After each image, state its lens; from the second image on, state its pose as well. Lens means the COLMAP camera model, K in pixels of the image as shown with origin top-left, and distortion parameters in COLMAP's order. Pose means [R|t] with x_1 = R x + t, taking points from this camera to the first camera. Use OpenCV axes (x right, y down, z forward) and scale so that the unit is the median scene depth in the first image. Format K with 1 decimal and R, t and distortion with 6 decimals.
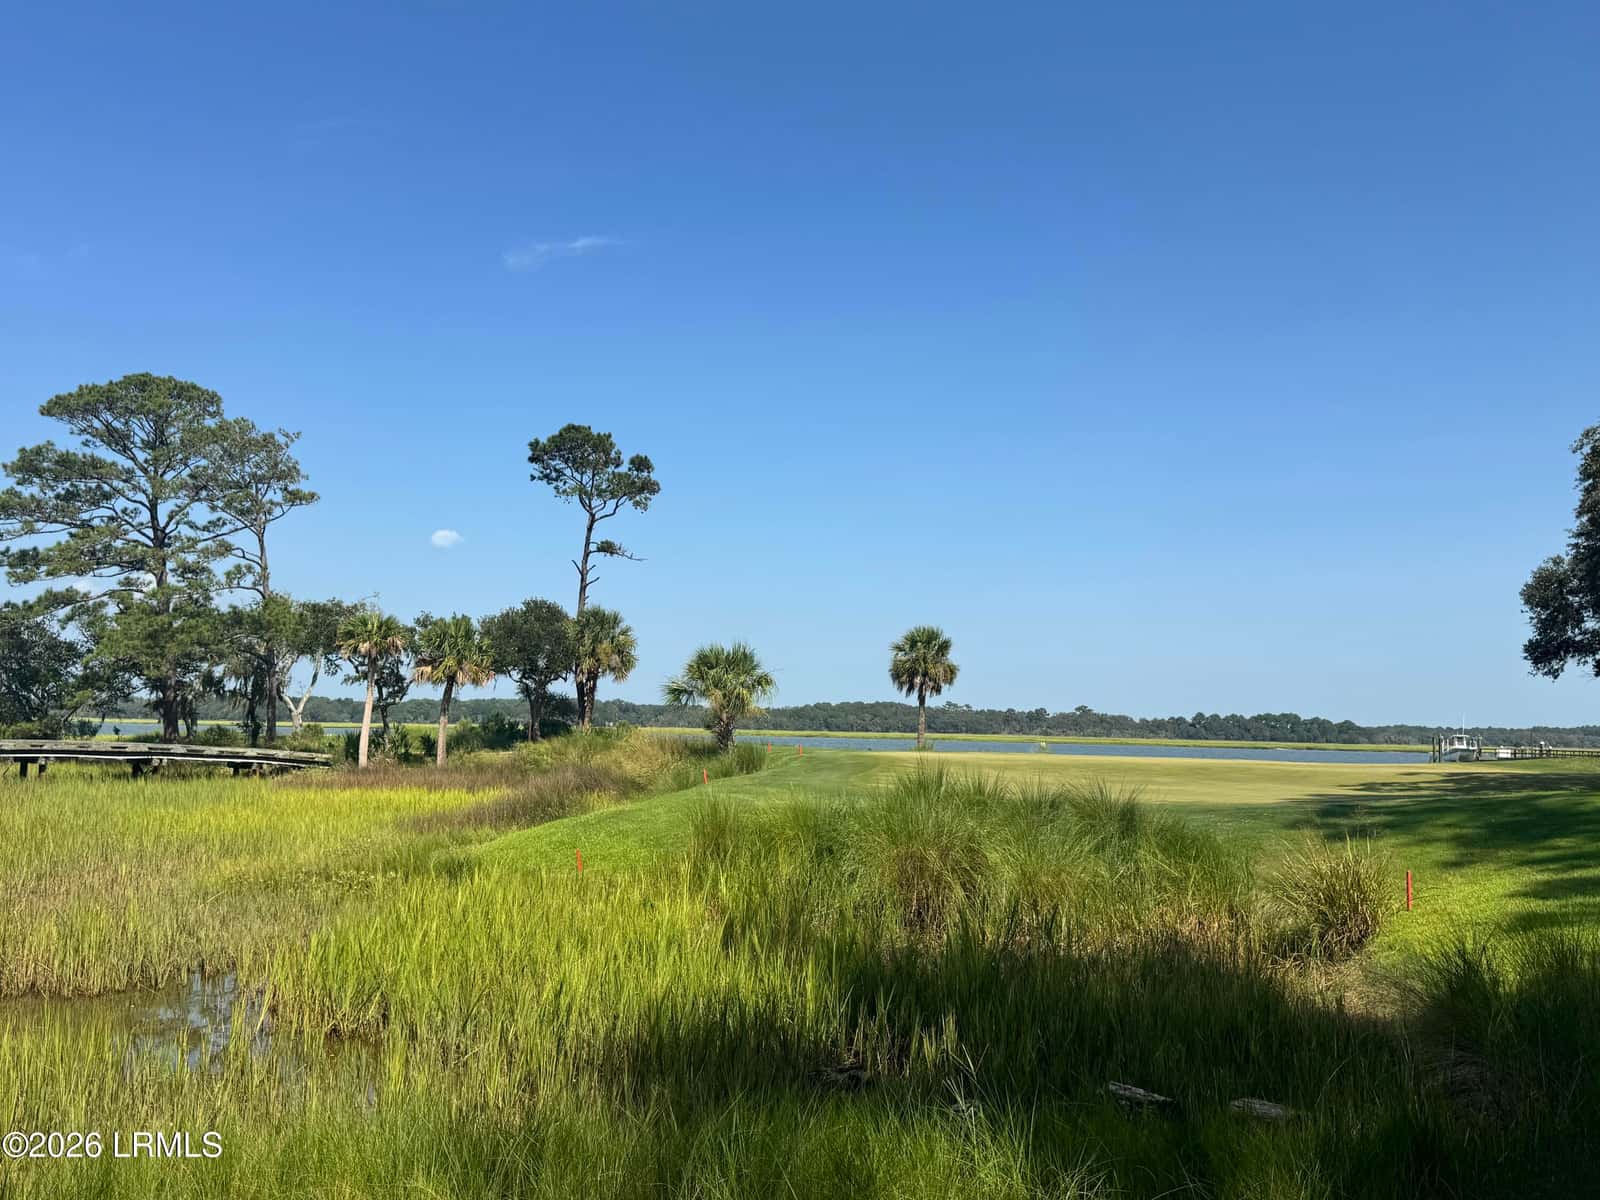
lens RADIAL K [[1386.7, 0, 797.5], [0, 1386.7, 598.0], [0, 0, 1]] dist [0.156005, -0.321645]
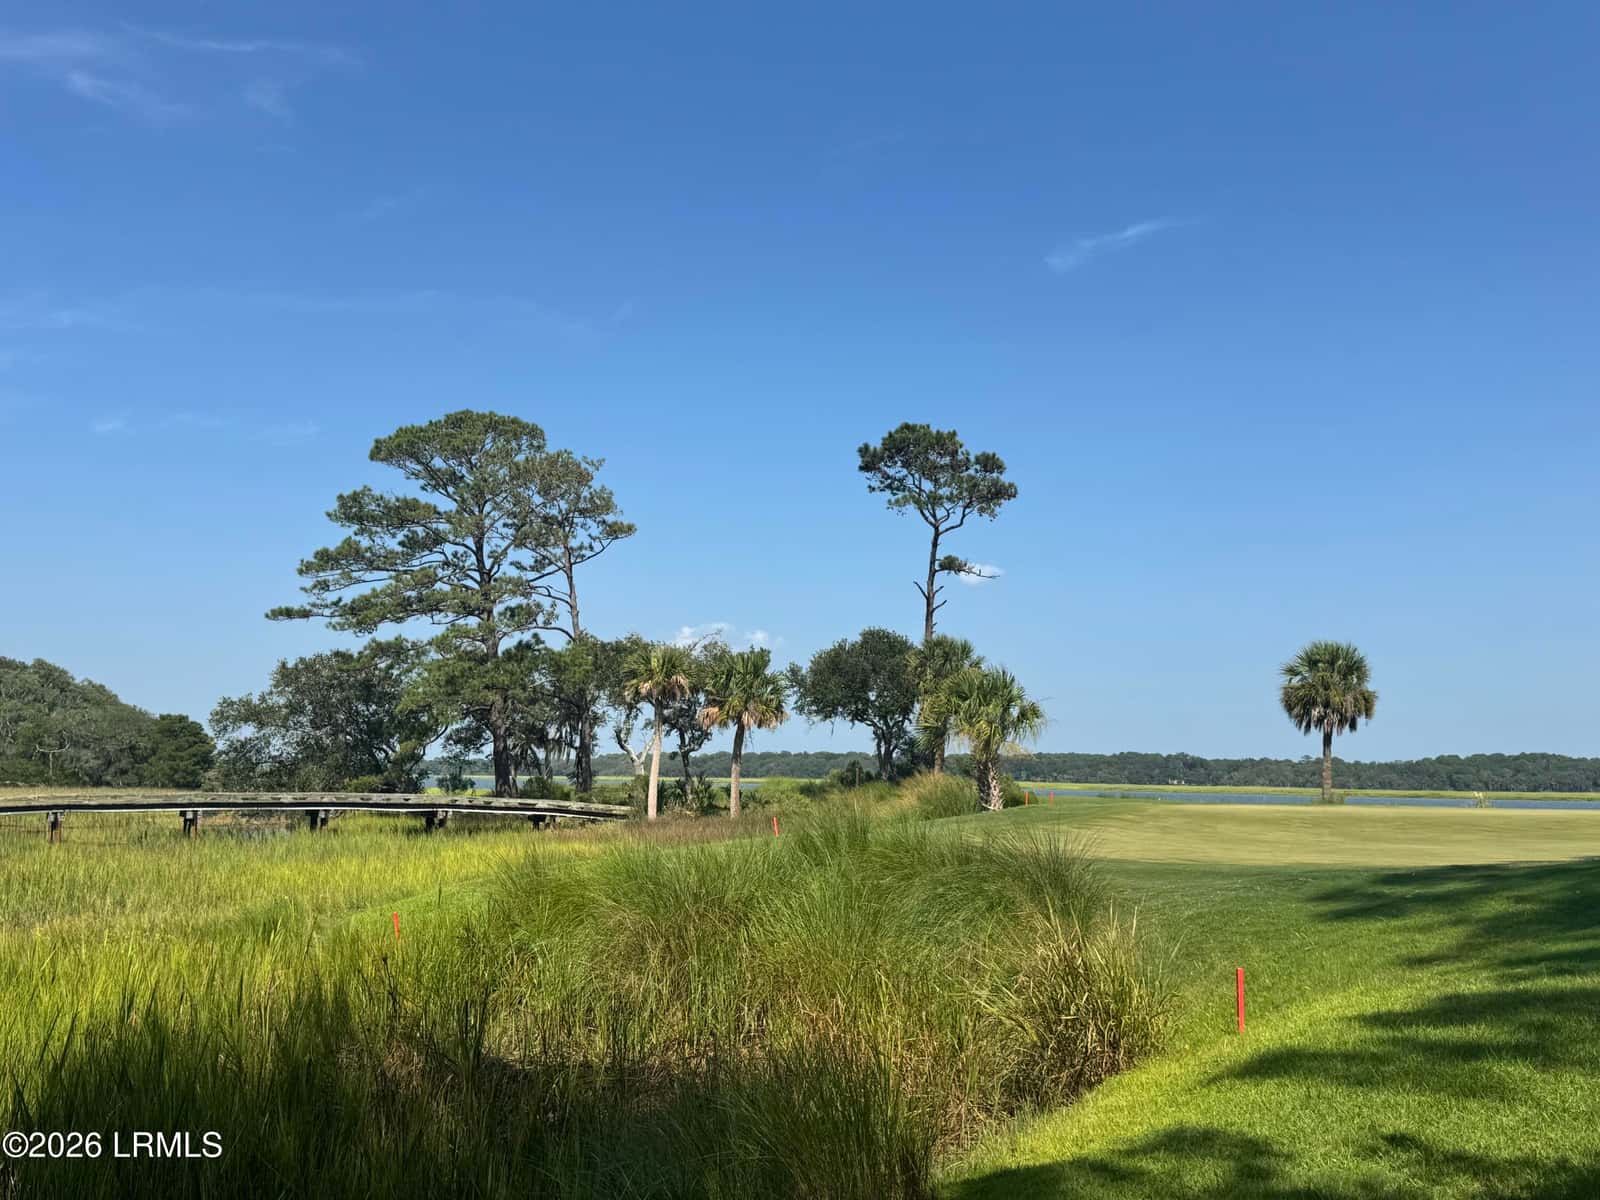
lens RADIAL K [[1568.4, 0, 796.5], [0, 1568.4, 605.9], [0, 0, 1]] dist [0.071681, 0.000000]
pose [[0.932731, -0.047684, -0.357405, 0.132300], [0.040035, 0.998784, -0.028774, 0.014320], [0.358343, 0.012530, 0.933506, 0.085282]]
